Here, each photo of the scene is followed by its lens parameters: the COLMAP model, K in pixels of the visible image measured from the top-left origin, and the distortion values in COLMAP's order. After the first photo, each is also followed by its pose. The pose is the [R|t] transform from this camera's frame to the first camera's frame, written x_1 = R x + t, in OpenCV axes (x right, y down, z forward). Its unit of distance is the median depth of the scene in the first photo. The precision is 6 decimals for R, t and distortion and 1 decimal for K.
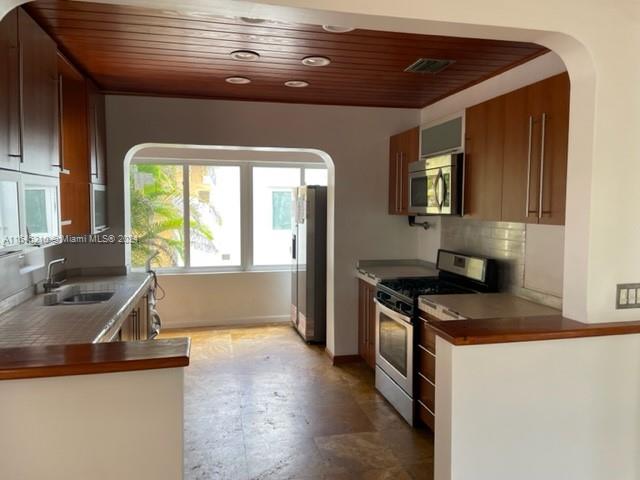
lens RADIAL K [[484.8, 0, 326.8], [0, 484.8, 232.0], [0, 0, 1]] dist [0.066284, -0.084643]
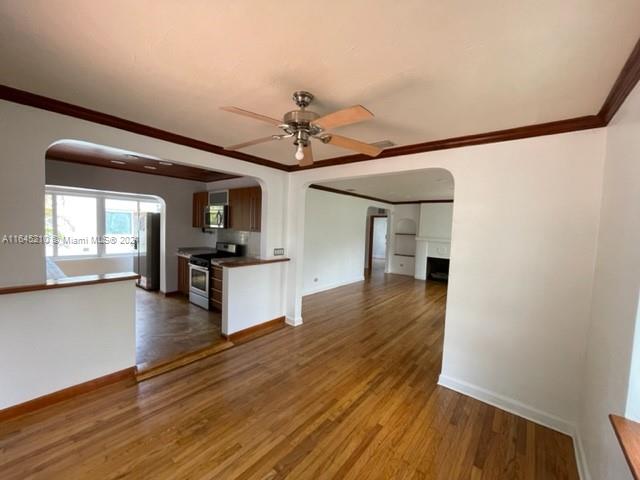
lens RADIAL K [[258.9, 0, 318.5], [0, 258.9, 238.4], [0, 0, 1]] dist [-0.006457, 0.001116]
pose [[0.798554, -0.006033, 0.601892, -0.150683], [0.002382, 0.999974, 0.006863, 0.009487], [-0.601918, -0.004047, 0.798548, -0.368352]]
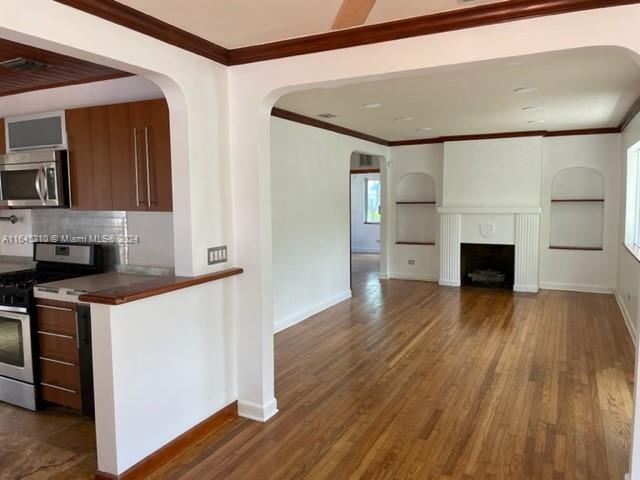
lens RADIAL K [[484.8, 0, 324.0], [0, 484.8, 234.8], [0, 0, 1]] dist [0.066284, -0.084643]
pose [[0.636727, -0.073354, 0.767593, -0.174203], [0.056445, 0.997228, 0.048477, 0.005678], [-0.769021, 0.012460, 0.639102, -0.125120]]
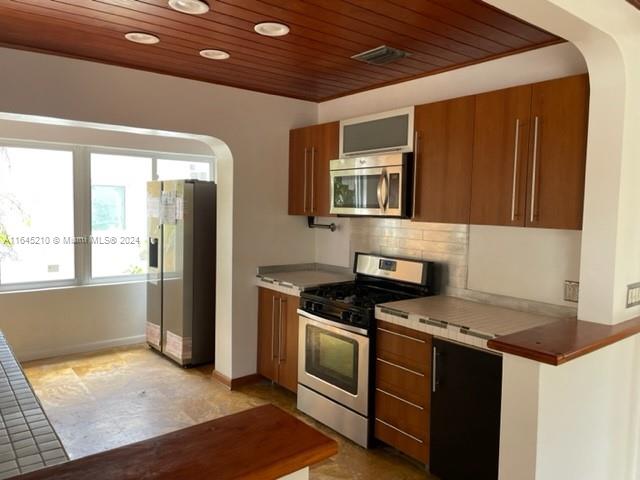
lens RADIAL K [[484.8, 0, 325.4], [0, 484.8, 234.4], [0, 0, 1]] dist [0.066284, -0.084643]
pose [[0.901239, -0.012578, 0.433139, -0.237099], [0.008839, 0.999904, 0.010645, -0.010414], [-0.433232, -0.005765, 0.901264, 0.172933]]
